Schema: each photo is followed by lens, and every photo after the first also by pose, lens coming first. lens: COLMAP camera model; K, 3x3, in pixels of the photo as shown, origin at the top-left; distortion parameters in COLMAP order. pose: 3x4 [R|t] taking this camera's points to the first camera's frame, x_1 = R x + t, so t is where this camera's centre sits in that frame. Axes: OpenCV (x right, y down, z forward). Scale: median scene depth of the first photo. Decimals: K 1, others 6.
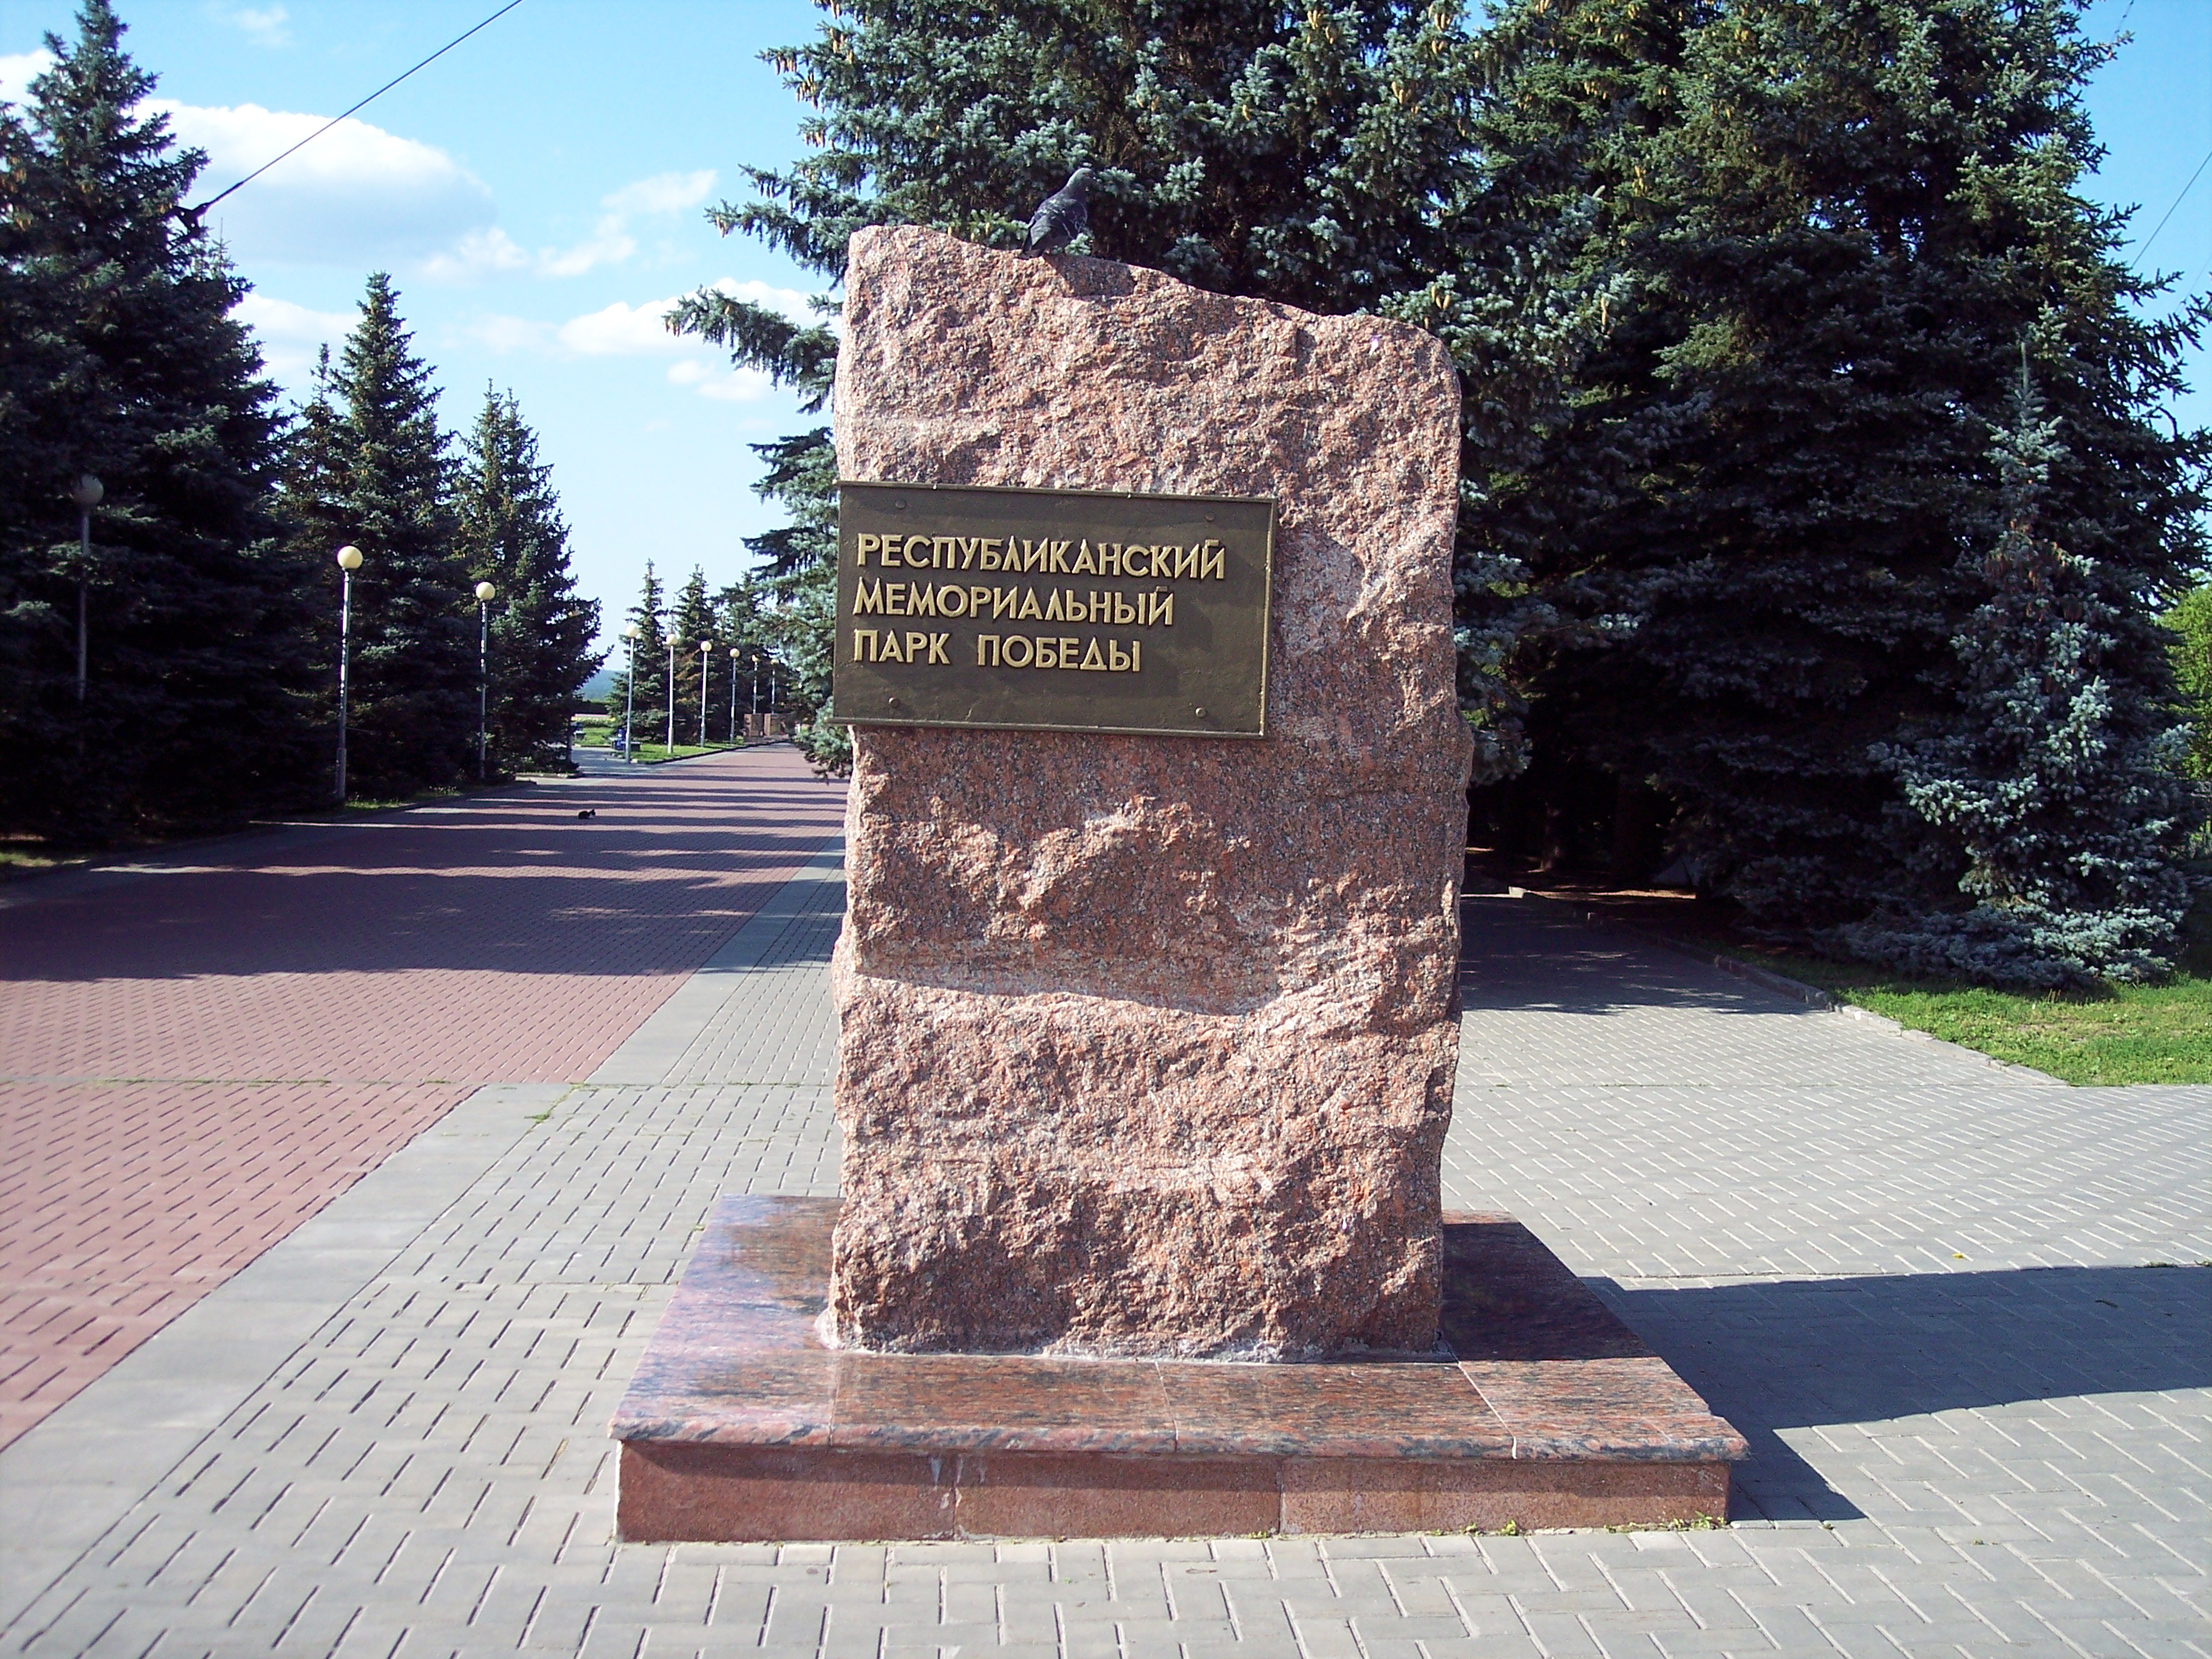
lens RADIAL K [[2554.9, 0, 1106.0], [0, 2554.9, 829.5], [0, 0, 1]] dist [-0.158313, 0.336624]
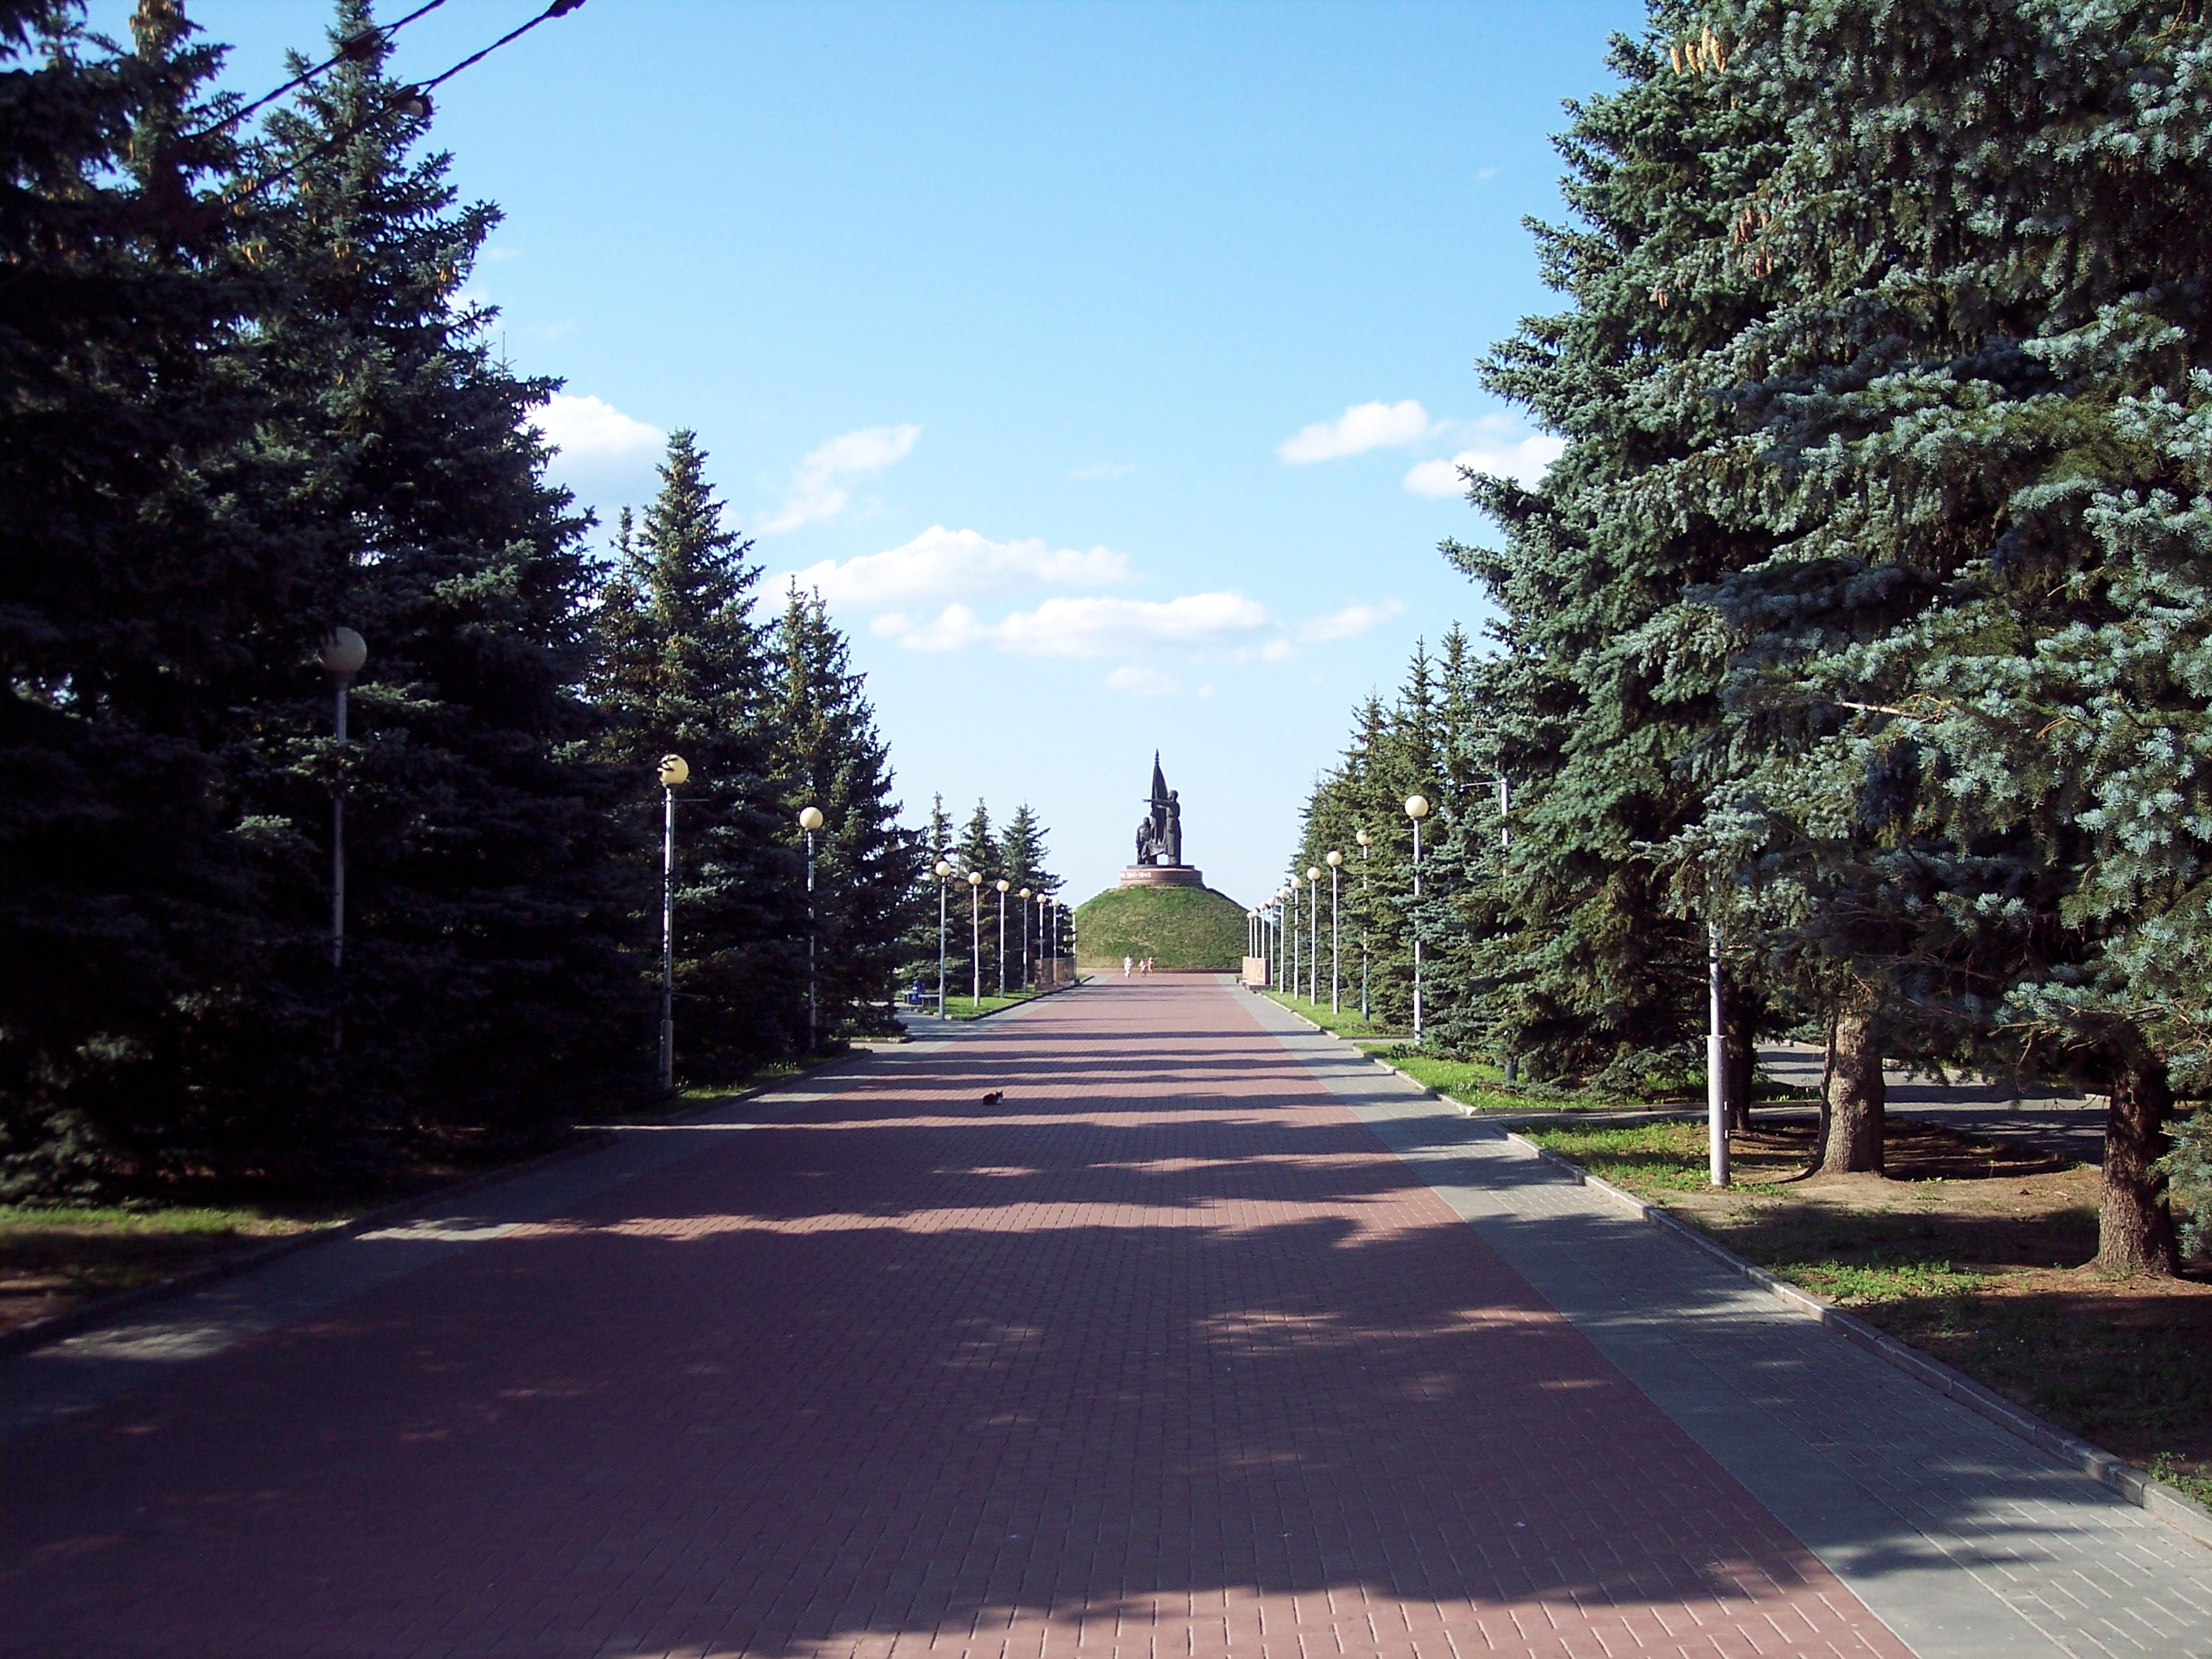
lens RADIAL K [[2554.9, 0, 1106.0], [0, 2554.9, 829.5], [0, 0, 1]] dist [-0.158313, 0.336624]
pose [[0.995505, -0.041154, -0.085301, -0.089377], [0.033047, 0.994989, -0.094366, -0.010956], [0.088757, 0.091123, 0.991876, 0.214098]]
